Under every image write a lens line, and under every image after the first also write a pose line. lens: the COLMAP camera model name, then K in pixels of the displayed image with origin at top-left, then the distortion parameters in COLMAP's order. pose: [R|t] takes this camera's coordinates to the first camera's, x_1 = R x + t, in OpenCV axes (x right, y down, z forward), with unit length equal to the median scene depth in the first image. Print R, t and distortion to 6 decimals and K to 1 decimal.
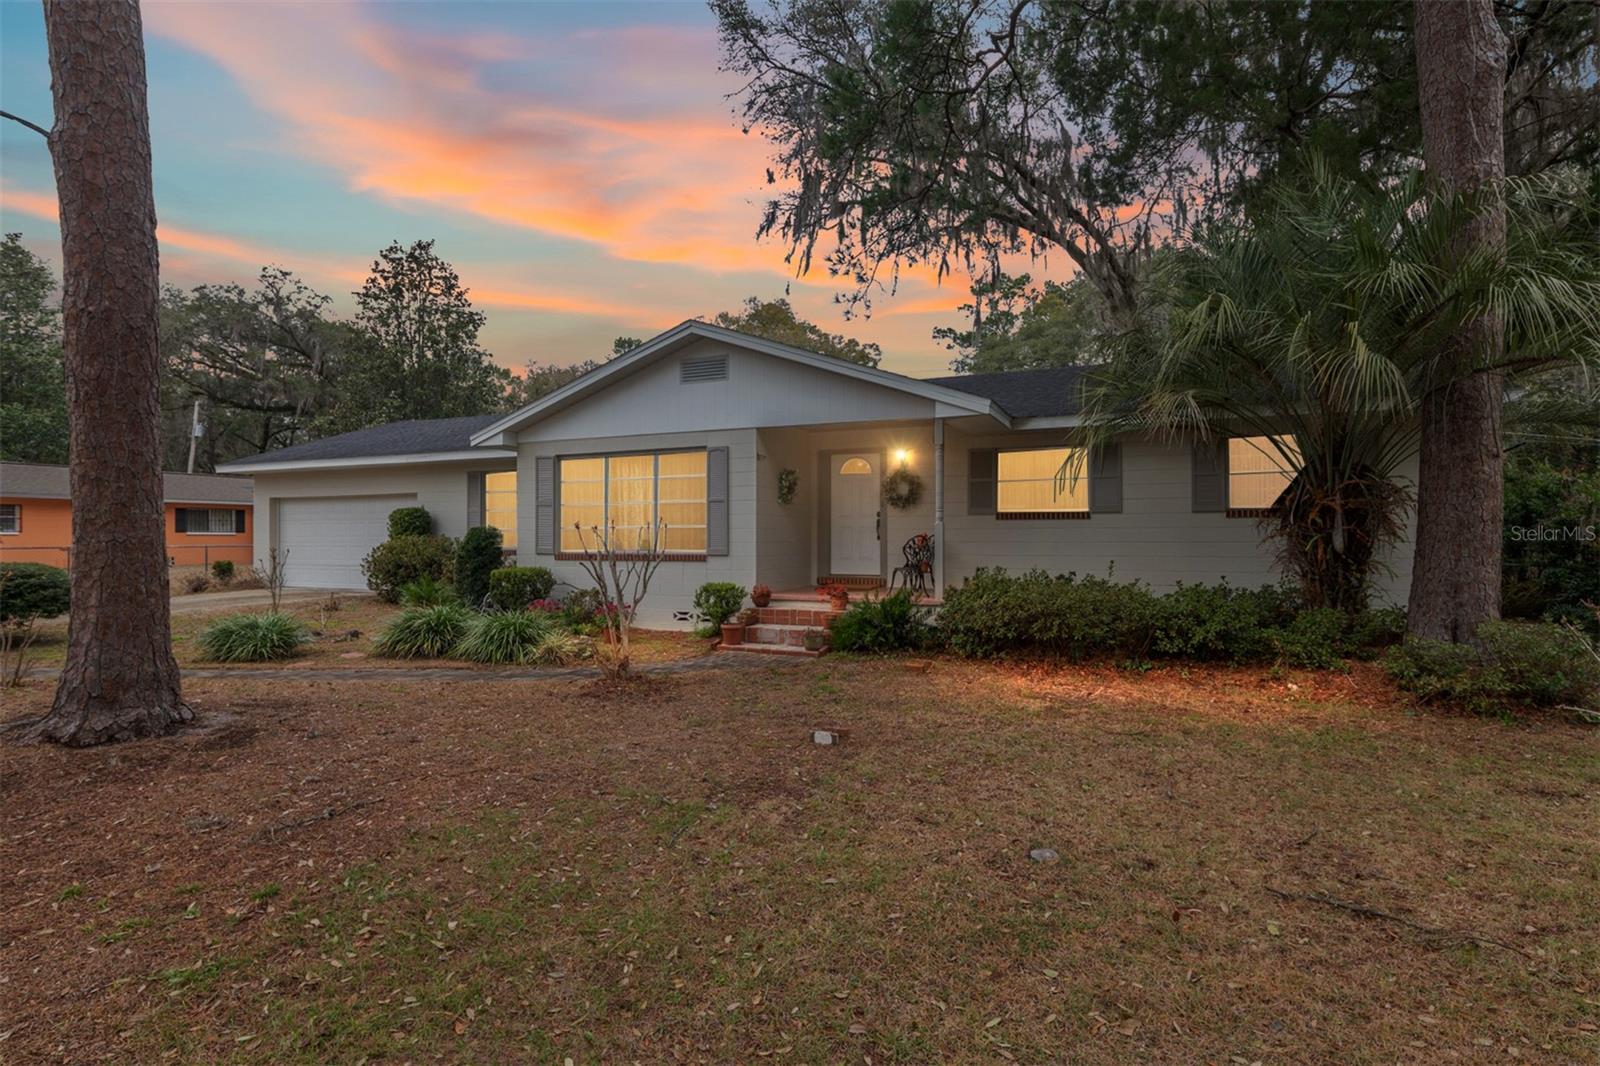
lens RADIAL K [[808.2, 0, 796.3], [0, 808.2, 533.0], [0, 0, 1]] dist [0.003831, 0.000325]
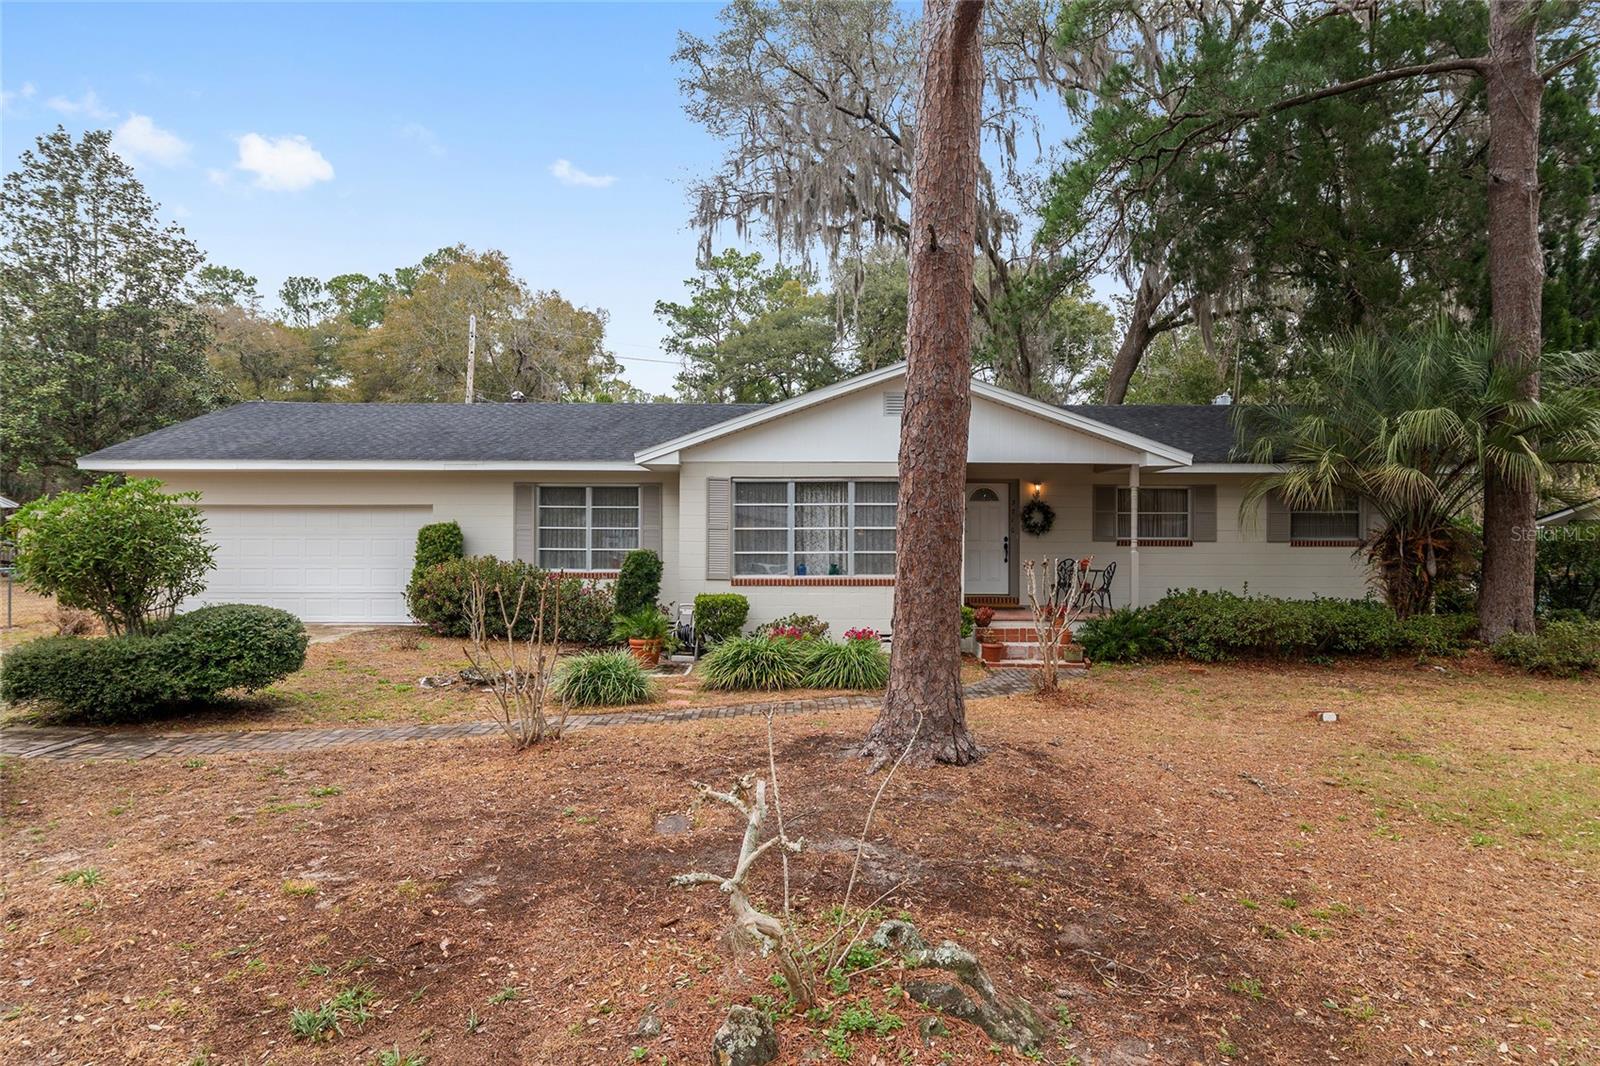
lens RADIAL K [[952.0, 0, 802.0], [0, 952.0, 540.3], [0, 0, 1]] dist [-0.002158, 0.000667]
pose [[0.915104, 0.002189, 0.403211, -0.675332], [-0.006512, 0.999935, 0.009352, -0.031993], [-0.403164, -0.011184, 0.915059, -0.072973]]
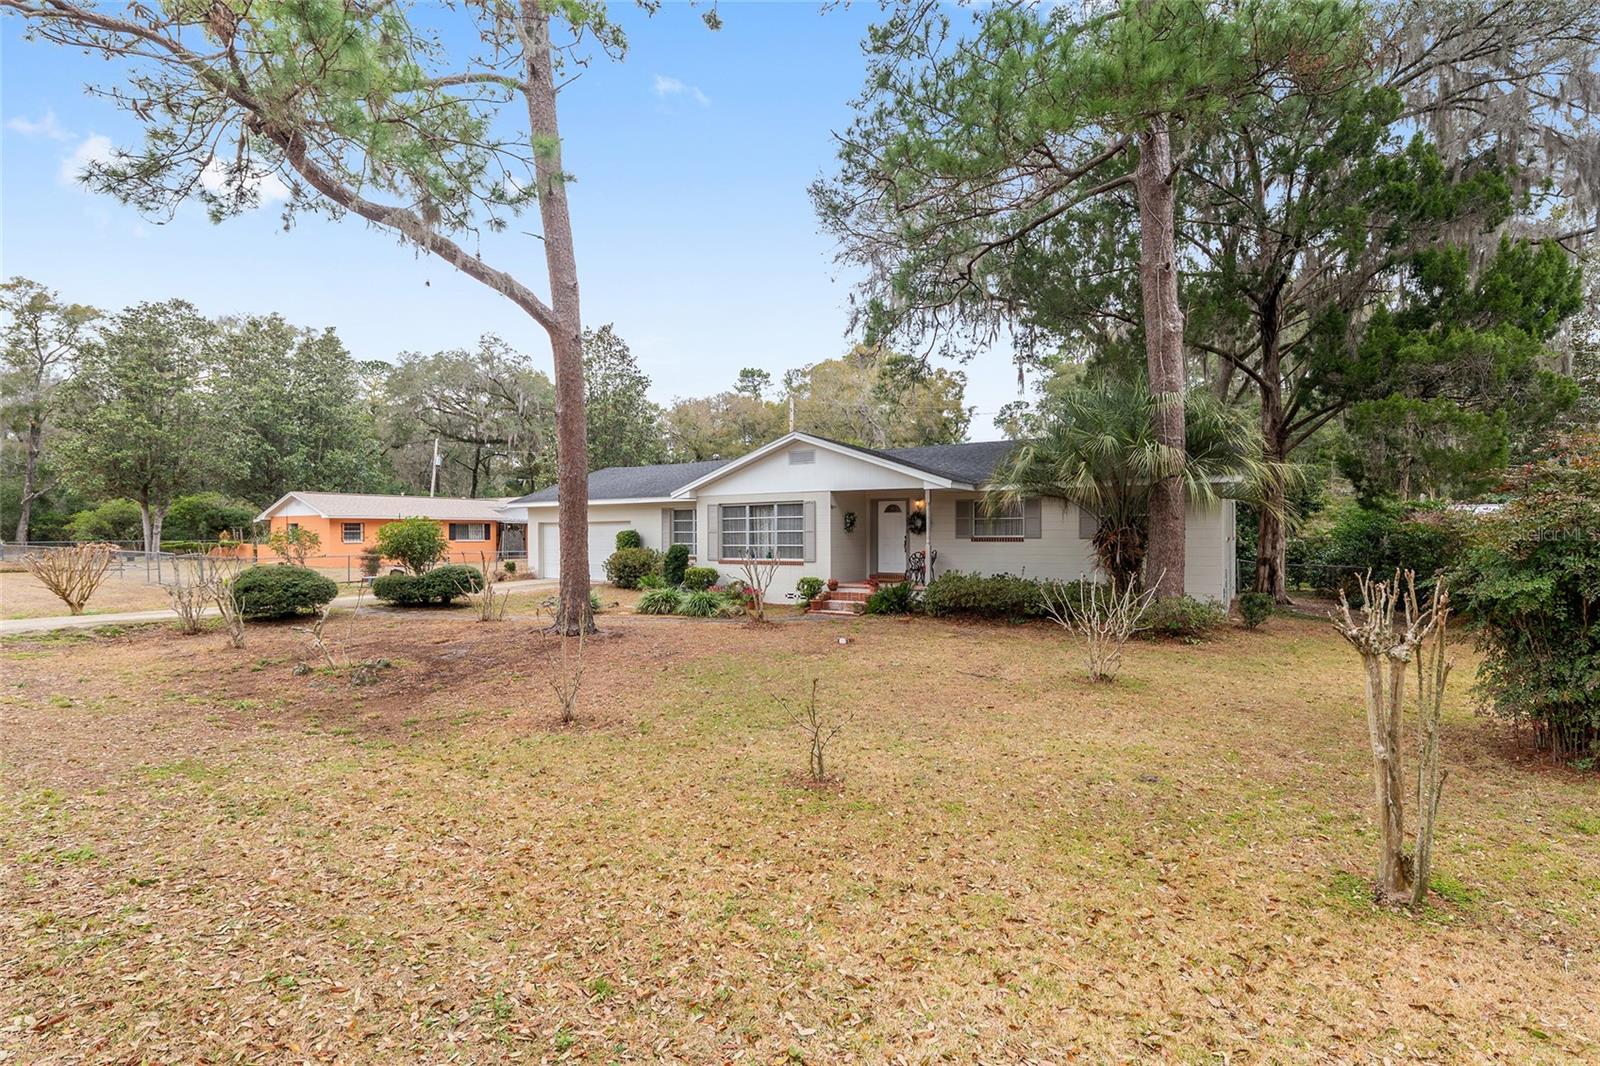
lens RADIAL K [[740.9, 0, 796.7], [0, 740.9, 535.7], [0, 0, 1]] dist [-0.001218, -0.000028]
pose [[0.989809, -0.002278, -0.142380, 0.097086], [0.003174, 0.999977, 0.006068, -0.036352], [0.142363, -0.006458, 0.989793, -0.560252]]
